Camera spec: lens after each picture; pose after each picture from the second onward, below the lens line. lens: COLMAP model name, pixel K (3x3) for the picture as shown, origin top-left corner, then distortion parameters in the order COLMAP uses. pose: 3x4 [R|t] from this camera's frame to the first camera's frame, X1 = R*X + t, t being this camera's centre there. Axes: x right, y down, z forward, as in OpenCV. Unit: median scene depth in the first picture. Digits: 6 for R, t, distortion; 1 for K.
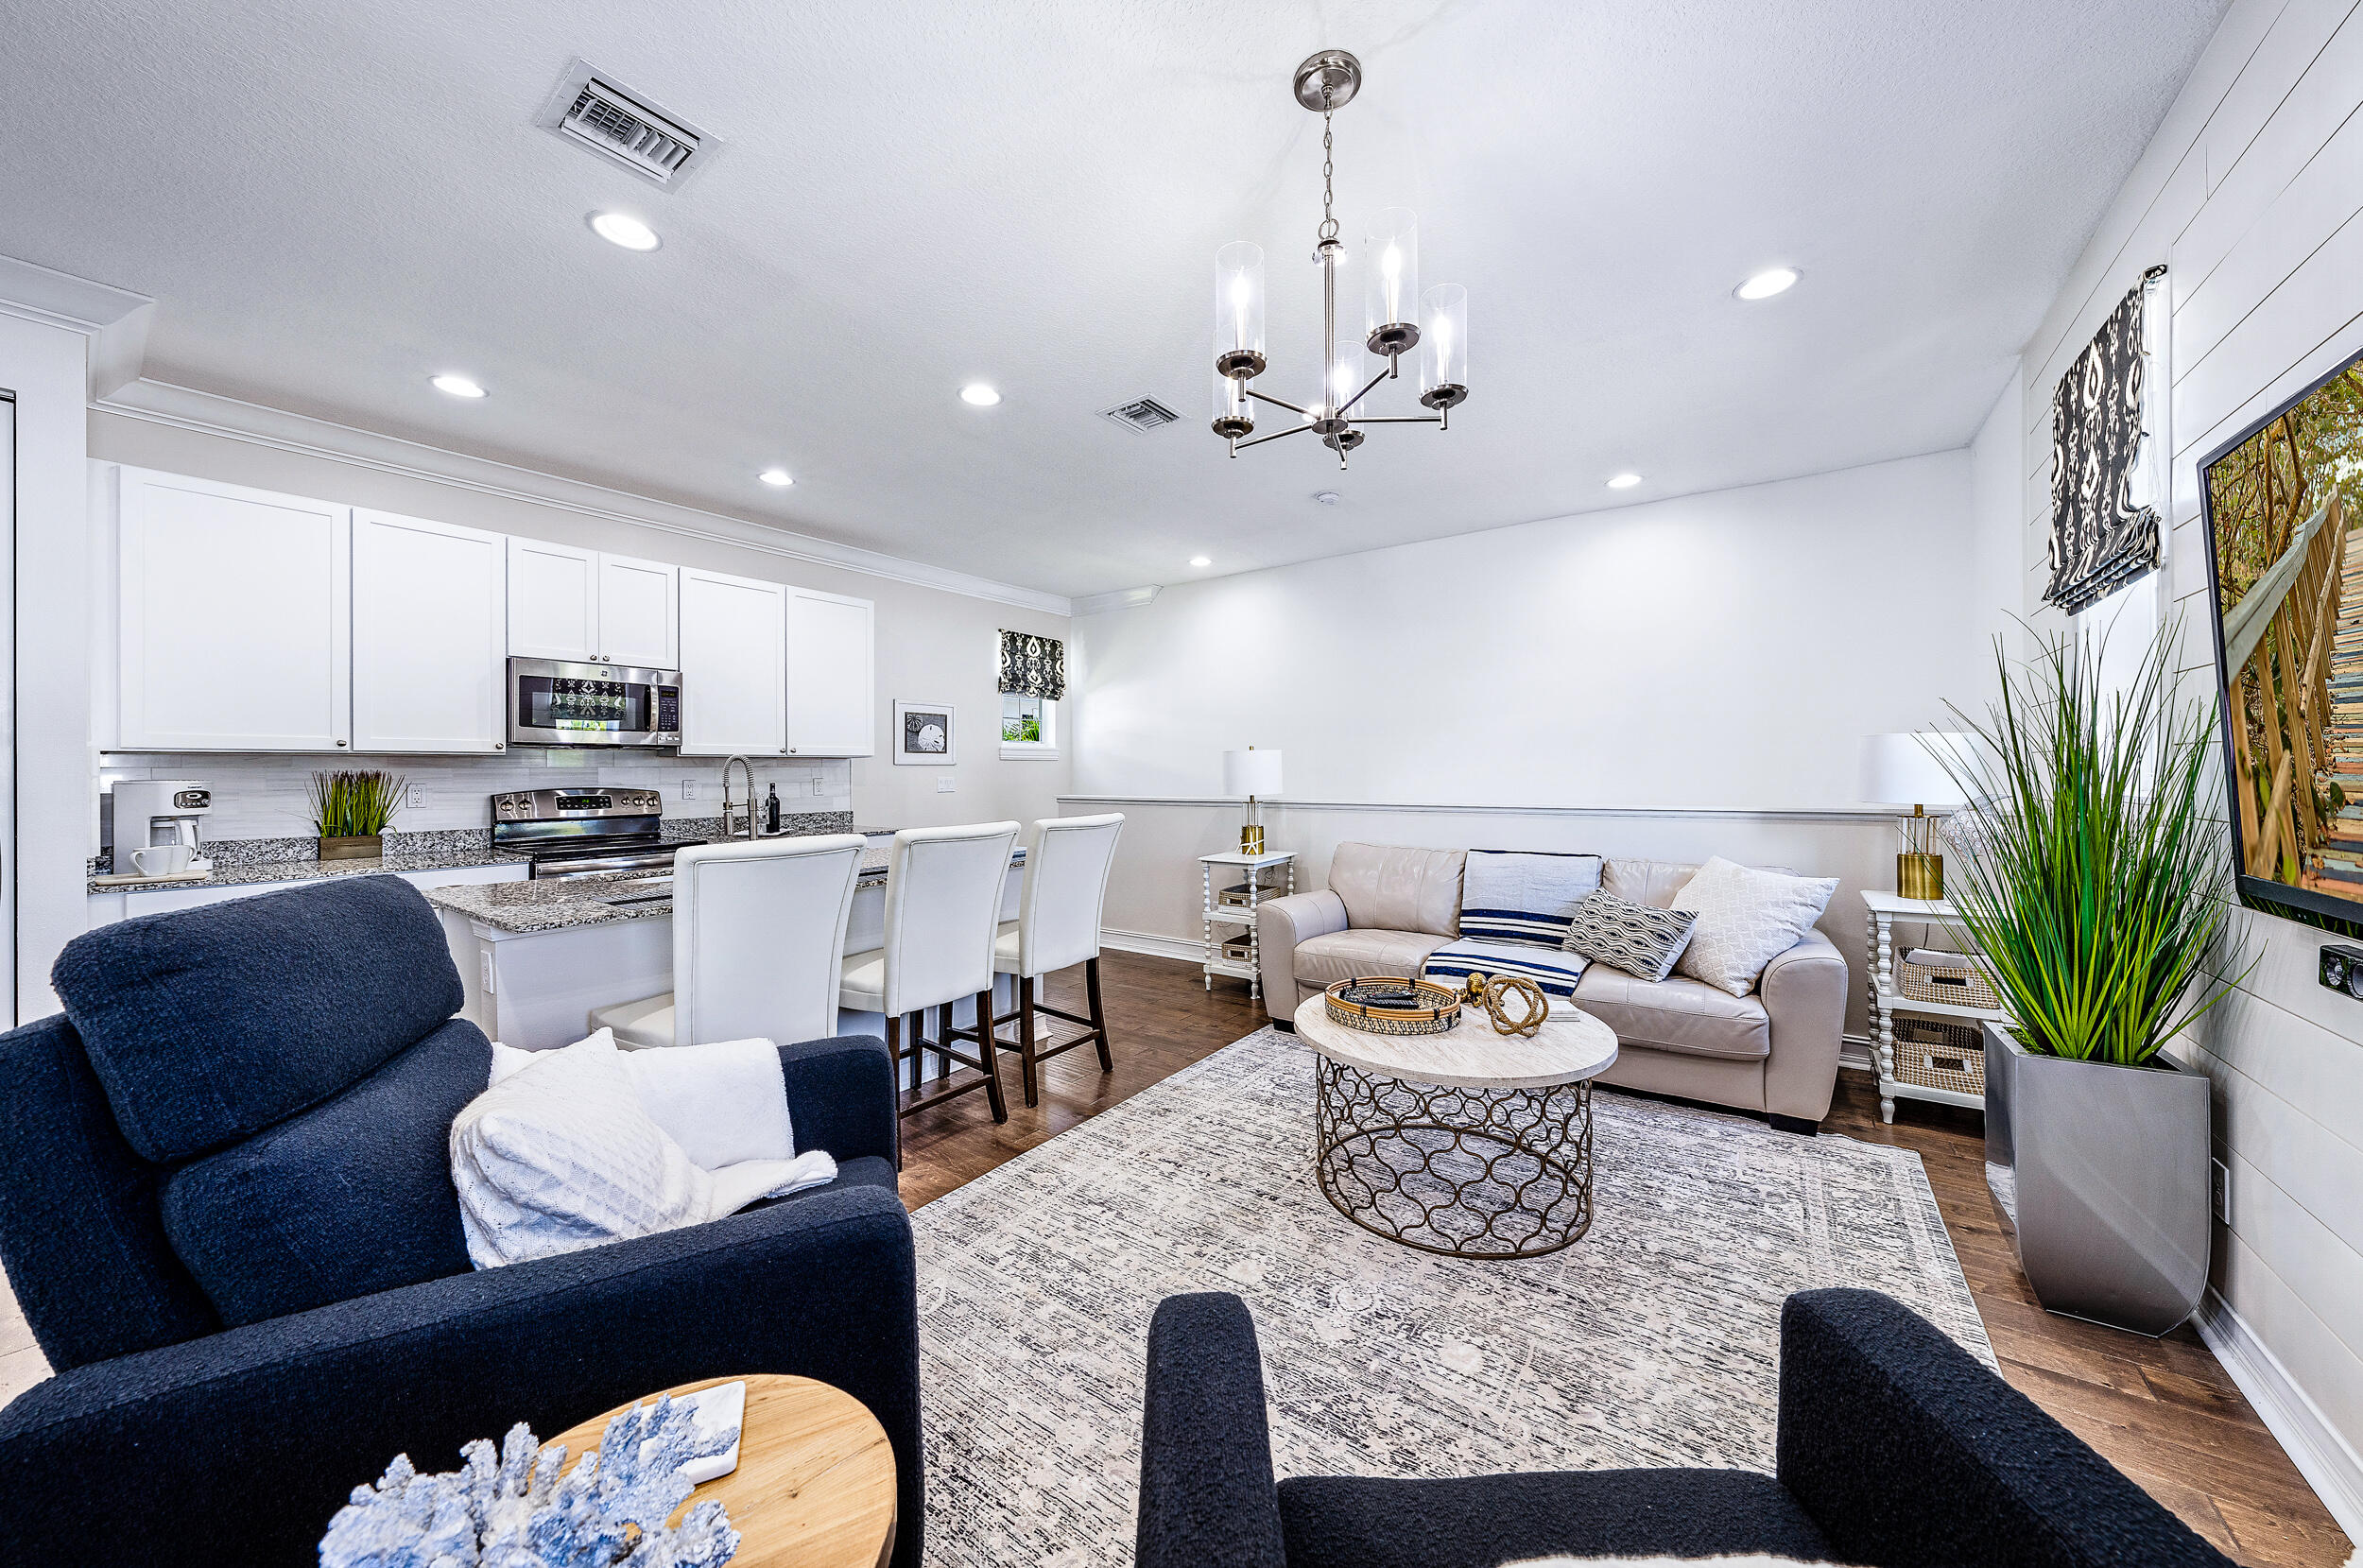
lens RADIAL K [[821.0, 0, 1181.5], [0, 821.0, 784.0], [0, 0, 1]] dist [-0.000249, -0.000235]
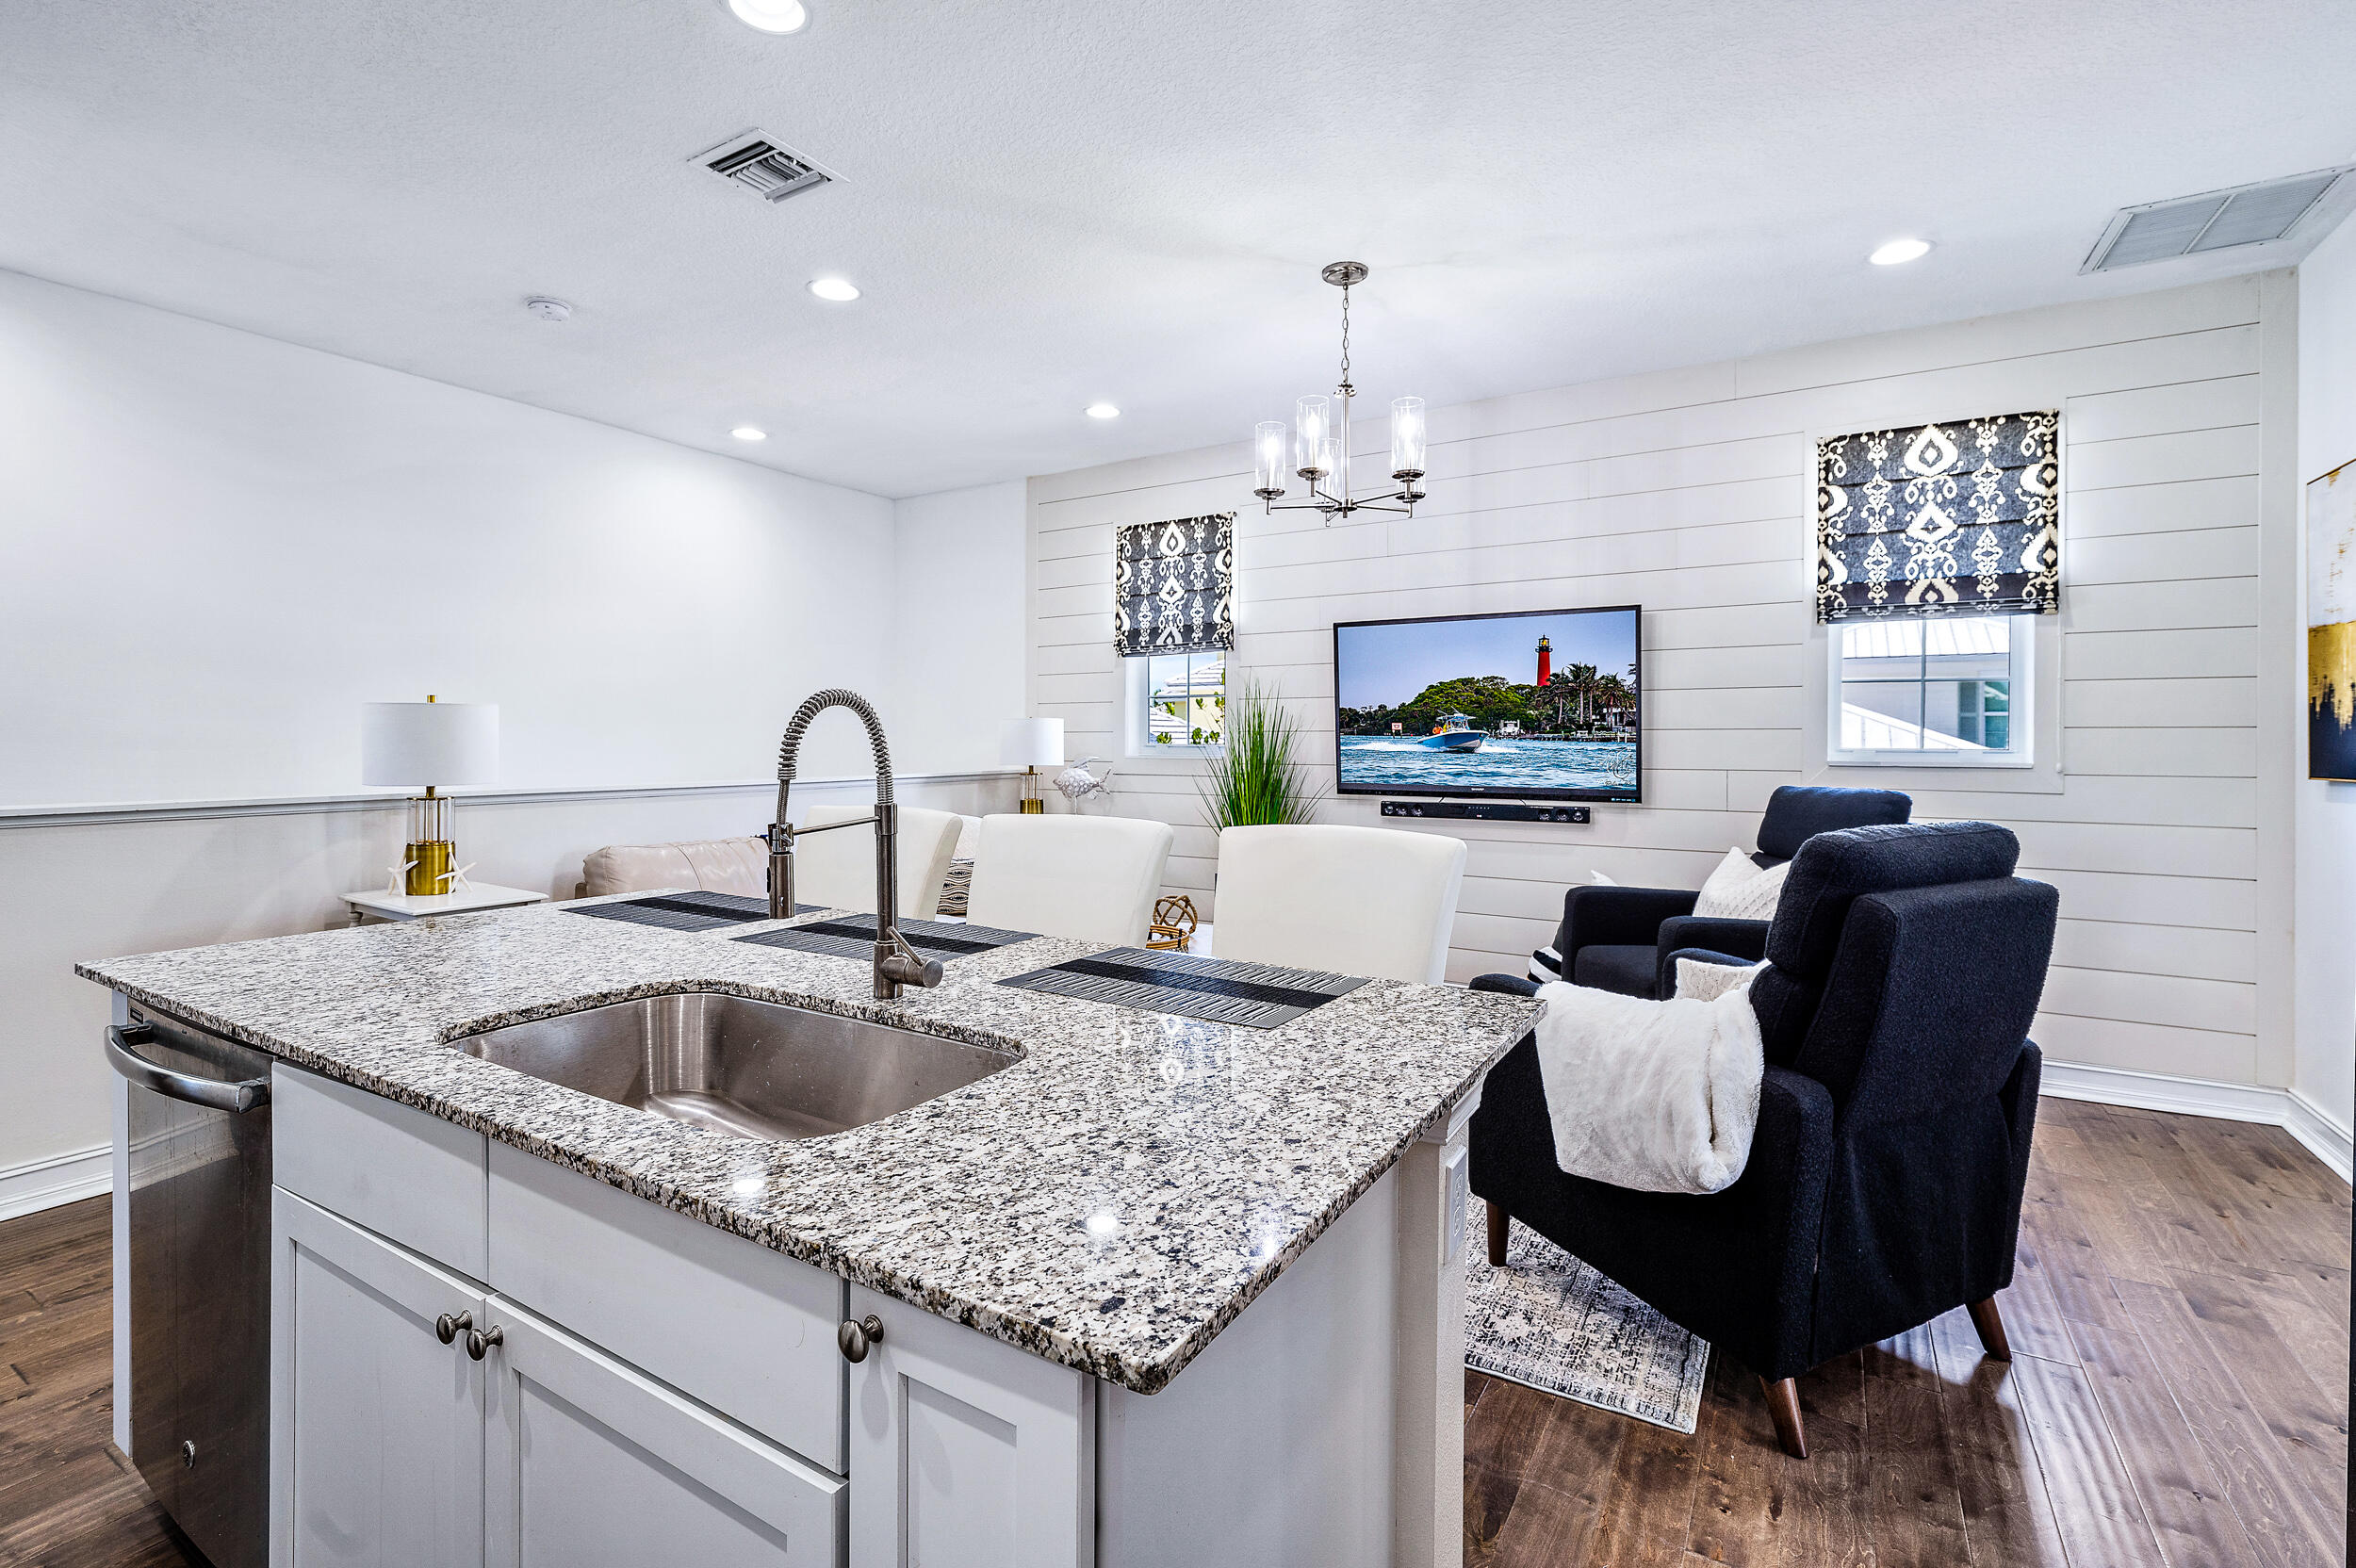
lens RADIAL K [[1053.5, 0, 1178.0], [0, 1053.5, 784.0], [0, 0, 1]] dist [-0.000711, -0.000048]
pose [[-0.072619, -0.036915, 0.996676, -0.893766], [0.014153, 0.999176, 0.038039, -0.009211], [-0.997259, 0.016868, -0.072036, 0.755956]]
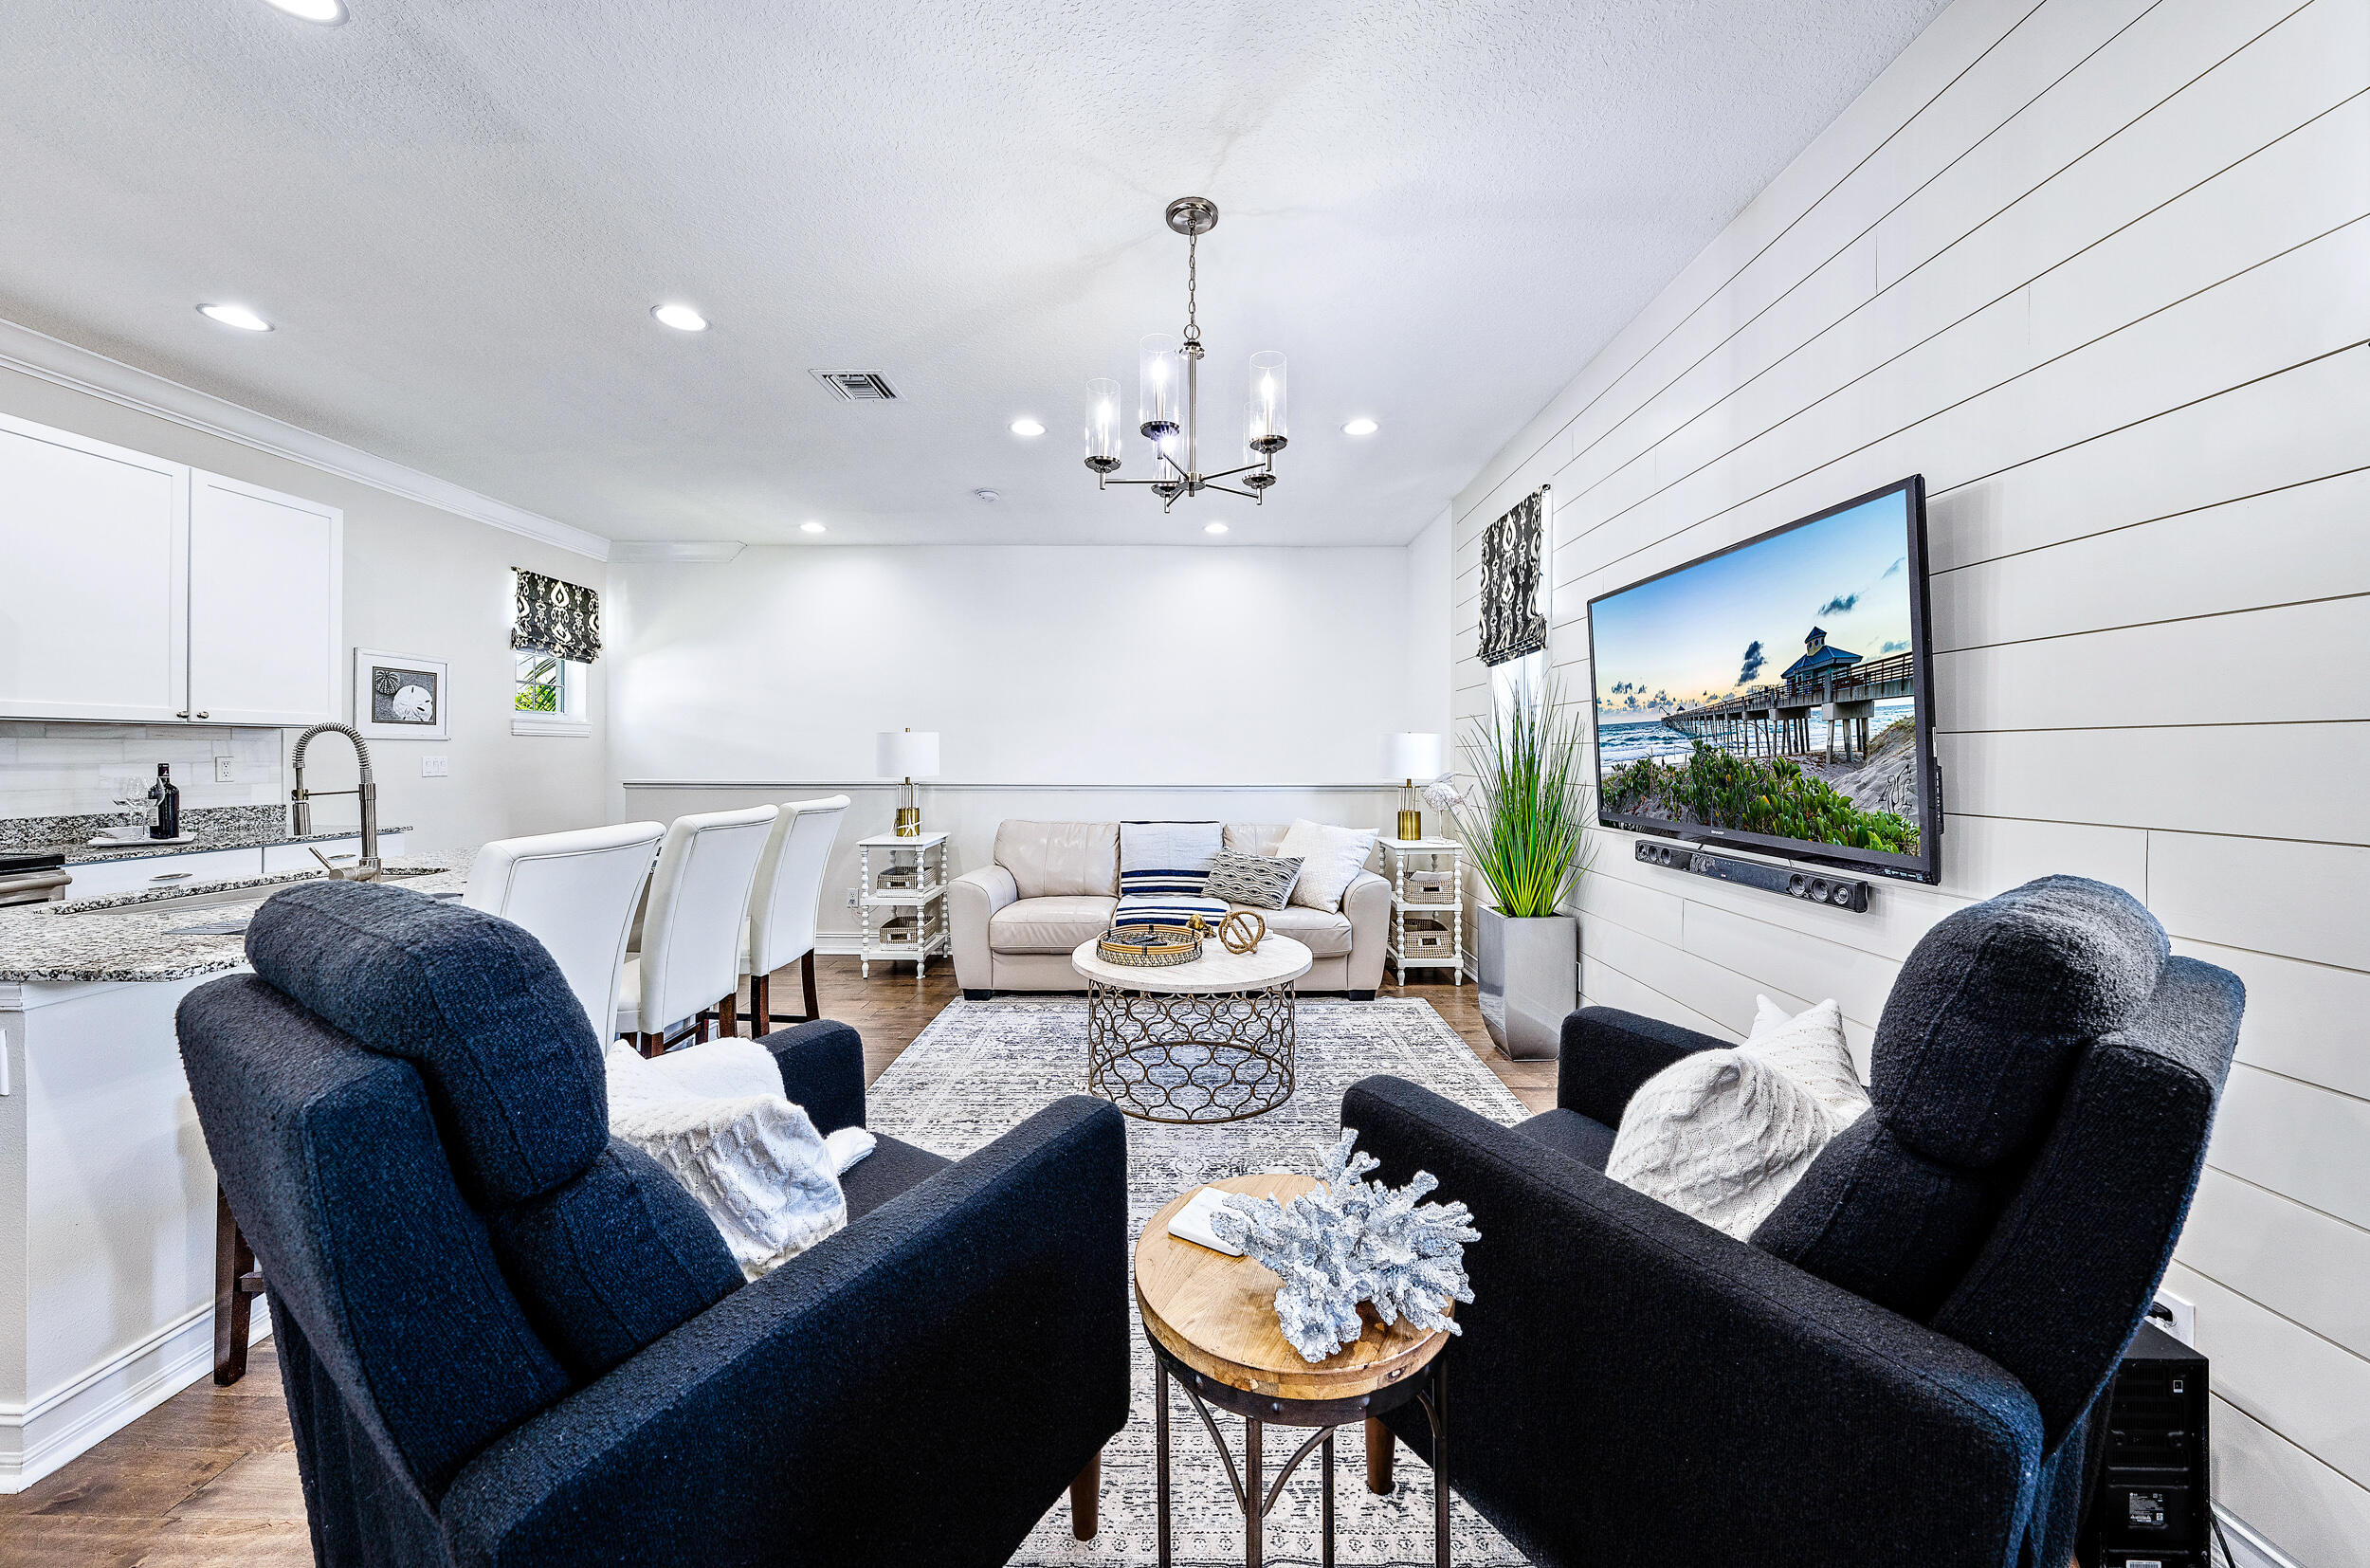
lens RADIAL K [[829.3, 0, 1190.9], [0, 829.3, 774.8], [0, 0, 1]] dist [-0.000232, -0.000089]
pose [[0.813631, -0.004816, 0.581361, -0.301727], [-0.000488, 0.999960, 0.008966, 0.002104], [-0.581381, -0.007578, 0.813596, -0.030080]]
